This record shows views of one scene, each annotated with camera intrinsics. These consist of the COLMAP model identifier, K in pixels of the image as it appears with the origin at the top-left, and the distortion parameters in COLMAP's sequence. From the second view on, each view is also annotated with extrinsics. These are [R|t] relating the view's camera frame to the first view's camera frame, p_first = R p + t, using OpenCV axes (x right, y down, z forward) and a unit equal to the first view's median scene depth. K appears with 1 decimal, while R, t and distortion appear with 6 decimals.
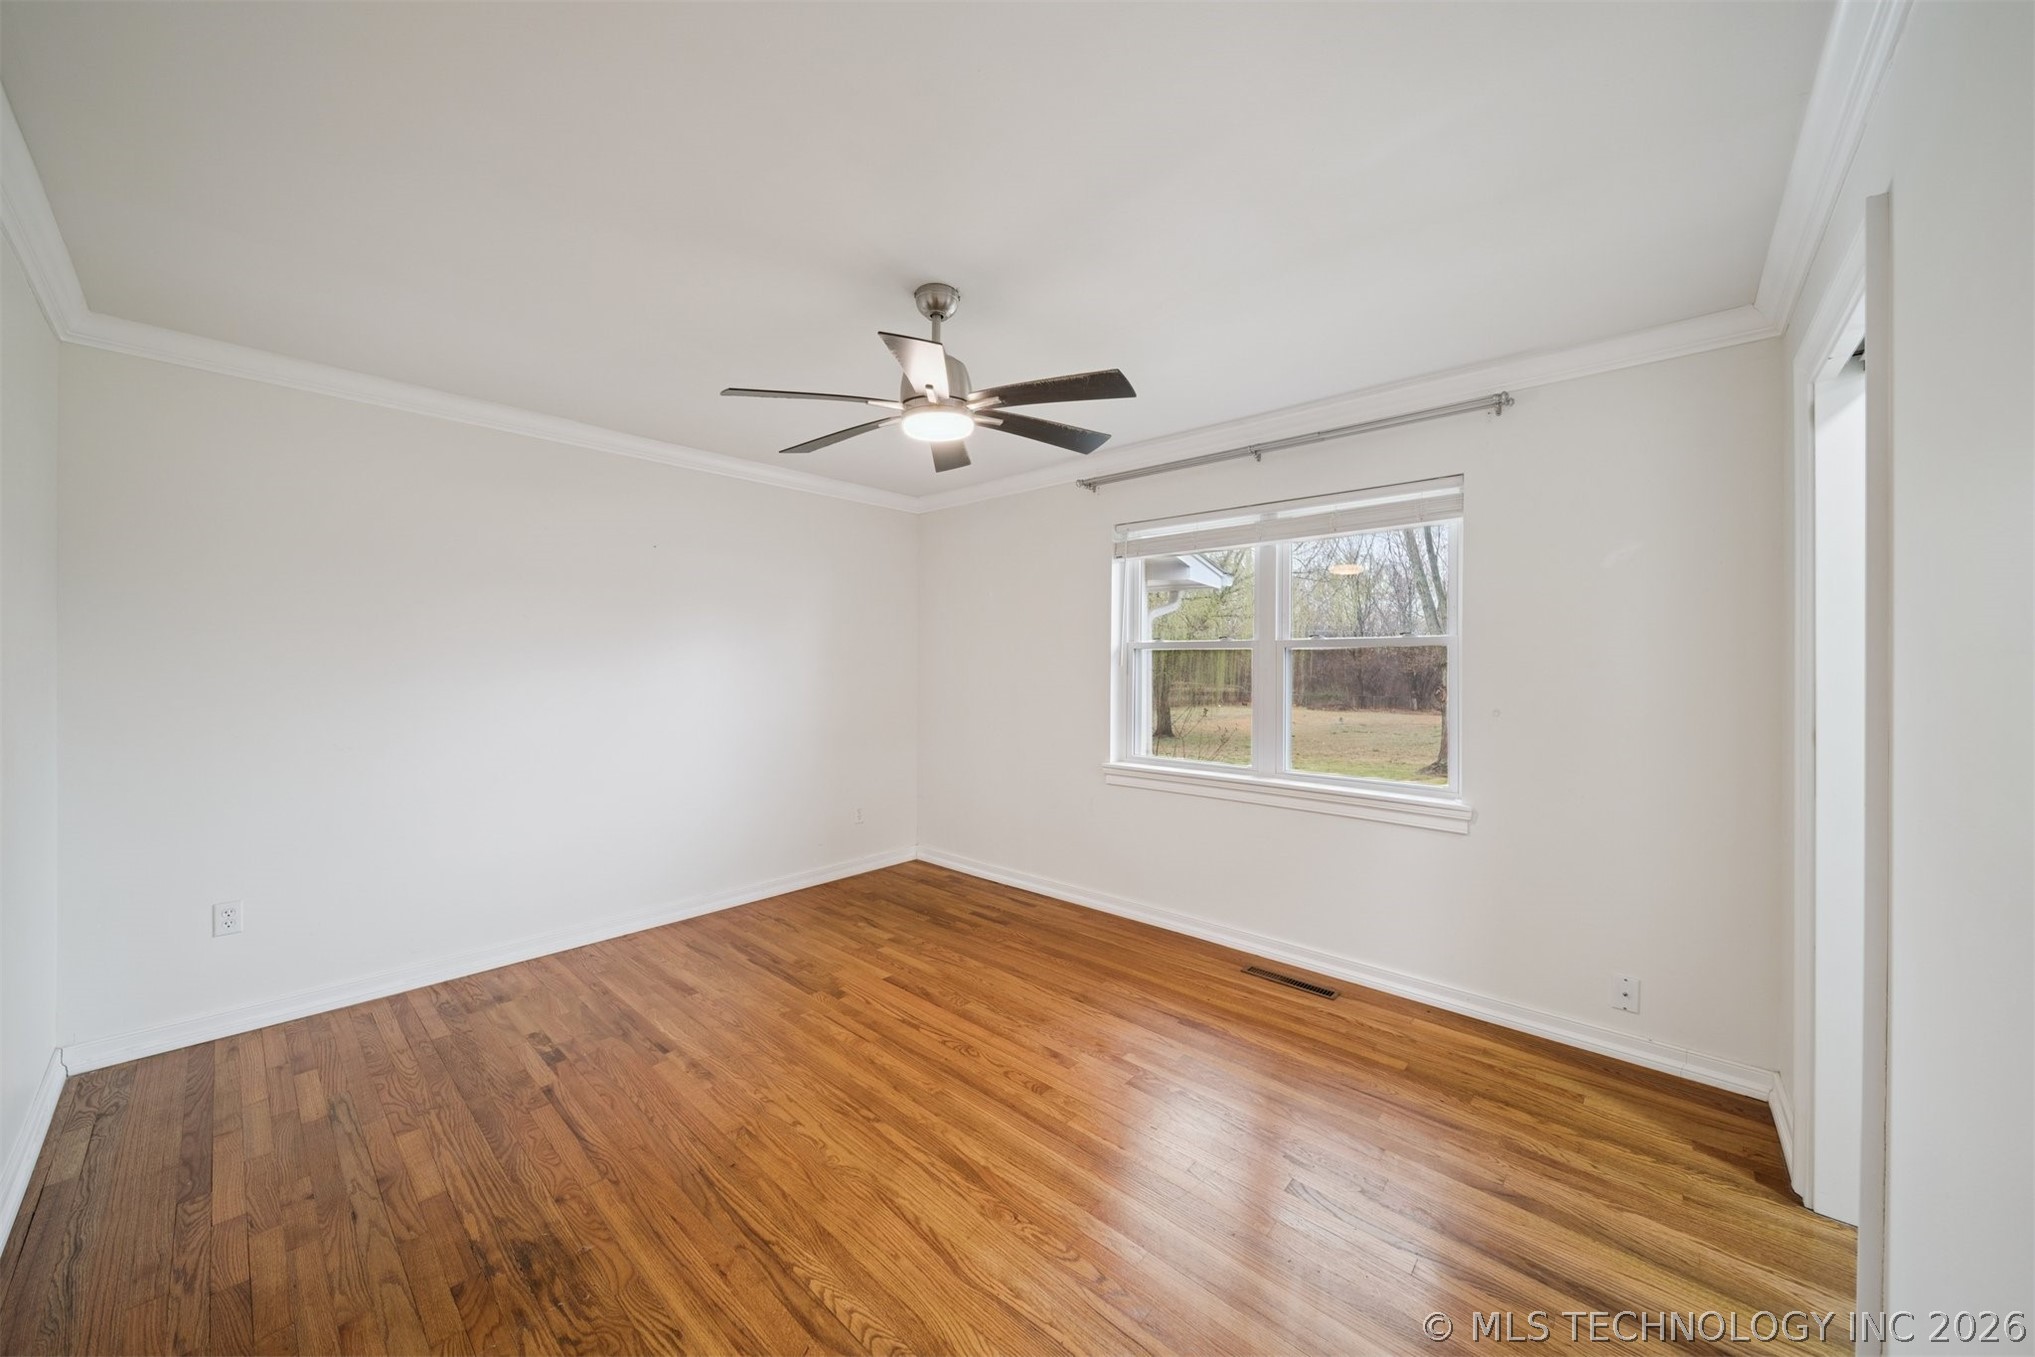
lens RADIAL K [[718.0, 0, 999.7], [0, 718.0, 679.4], [0, 0, 1]] dist [0.001013, -0.001958]
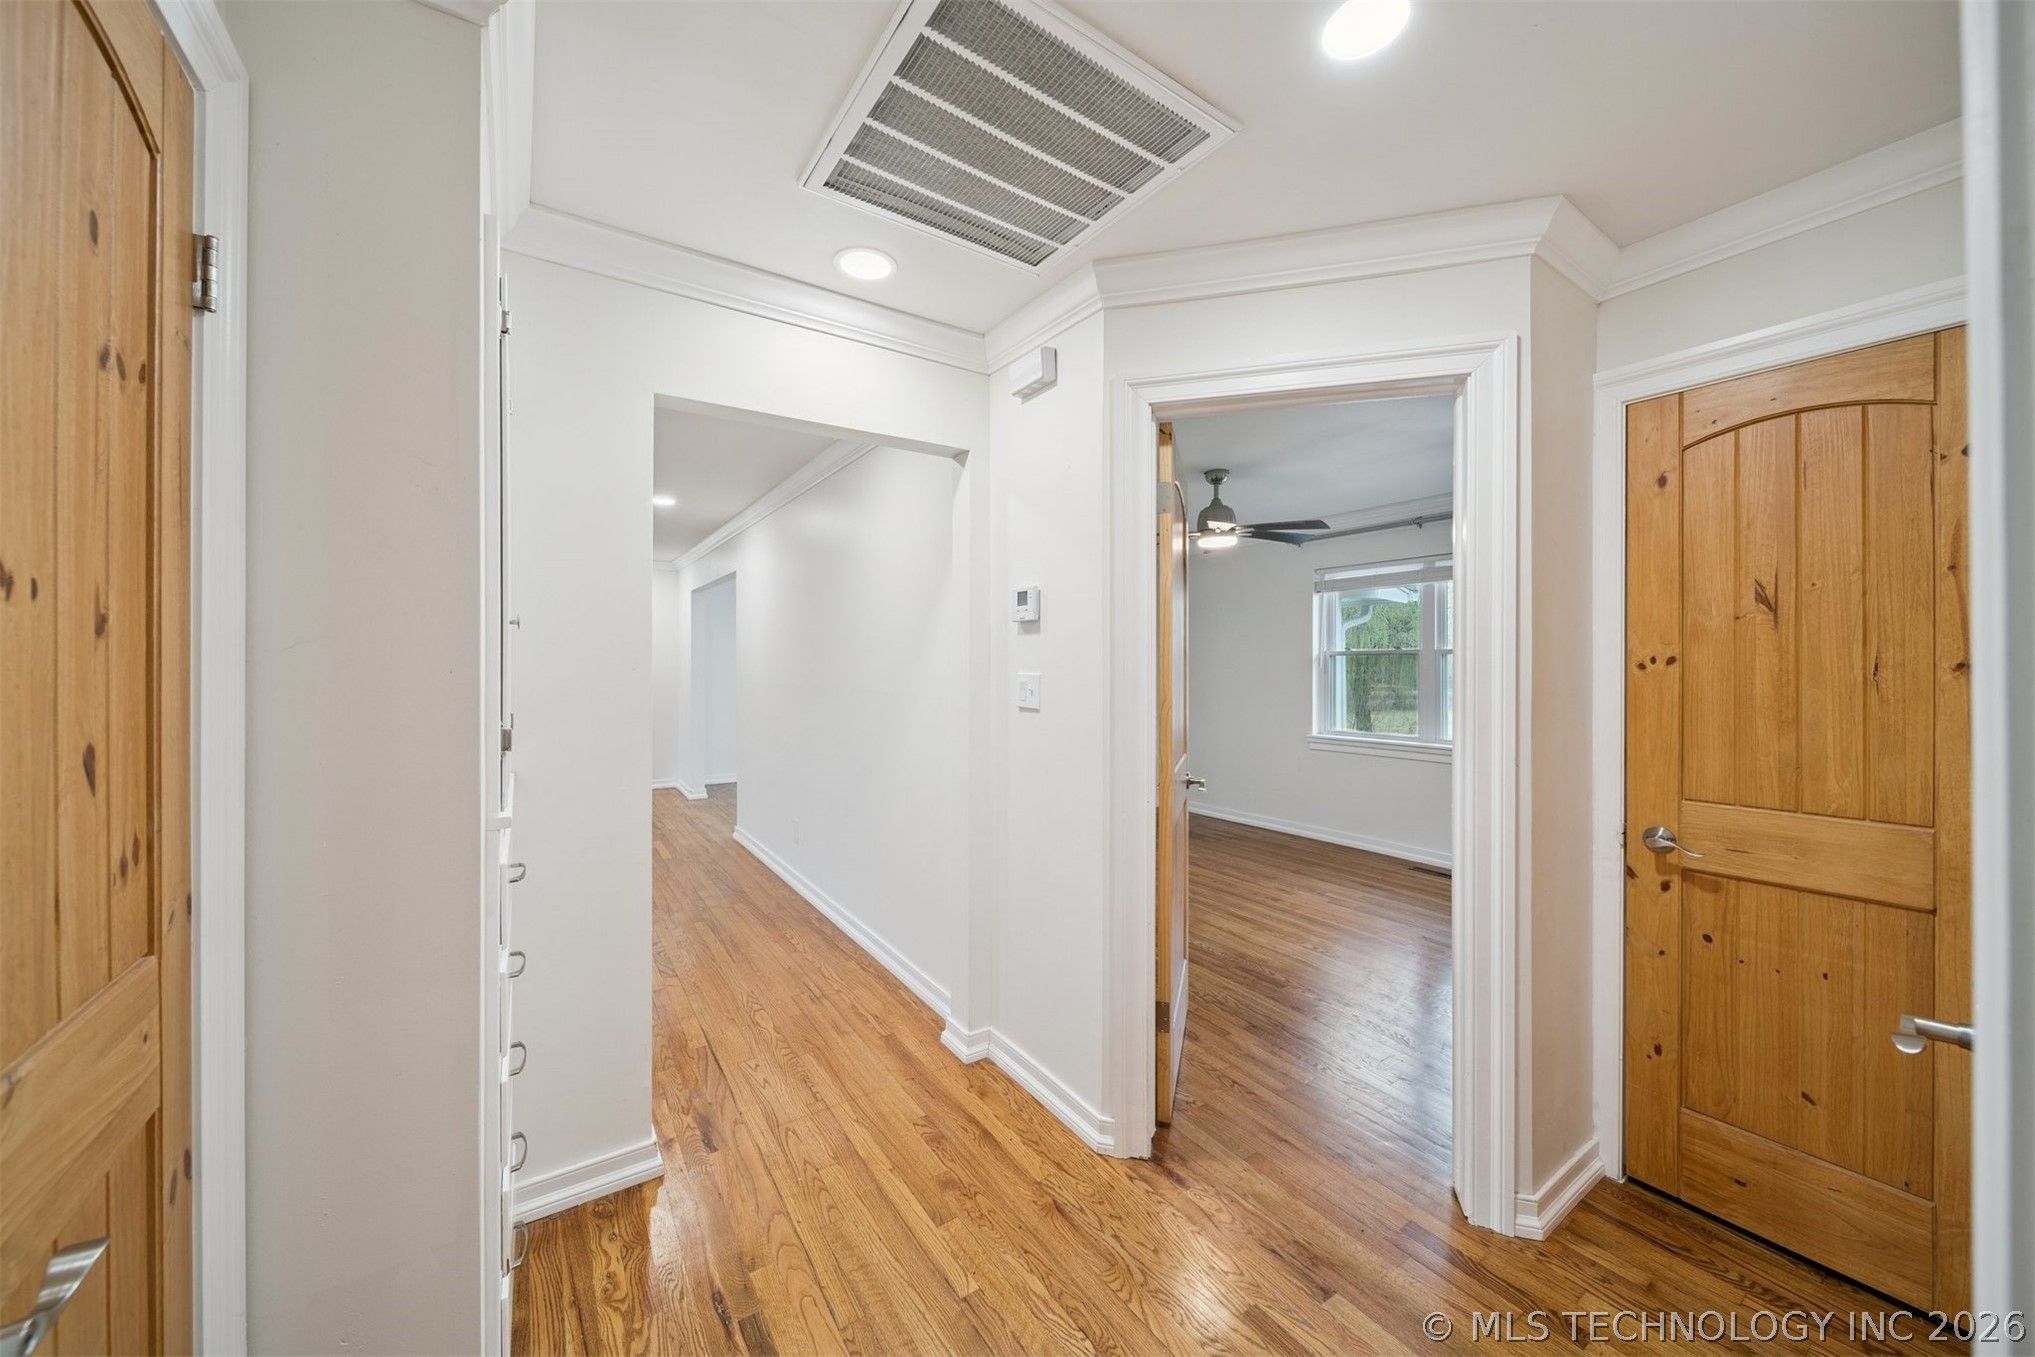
lens RADIAL K [[718.0, 0, 998.9], [0, 718.0, 671.4], [0, 0, 1]] dist [0.001013, -0.001958]
pose [[0.969591, -0.003036, -0.244713, -0.128516], [-0.001256, 0.999848, -0.017380, 0.017708], [0.244728, 0.017159, 0.969440, -0.684116]]
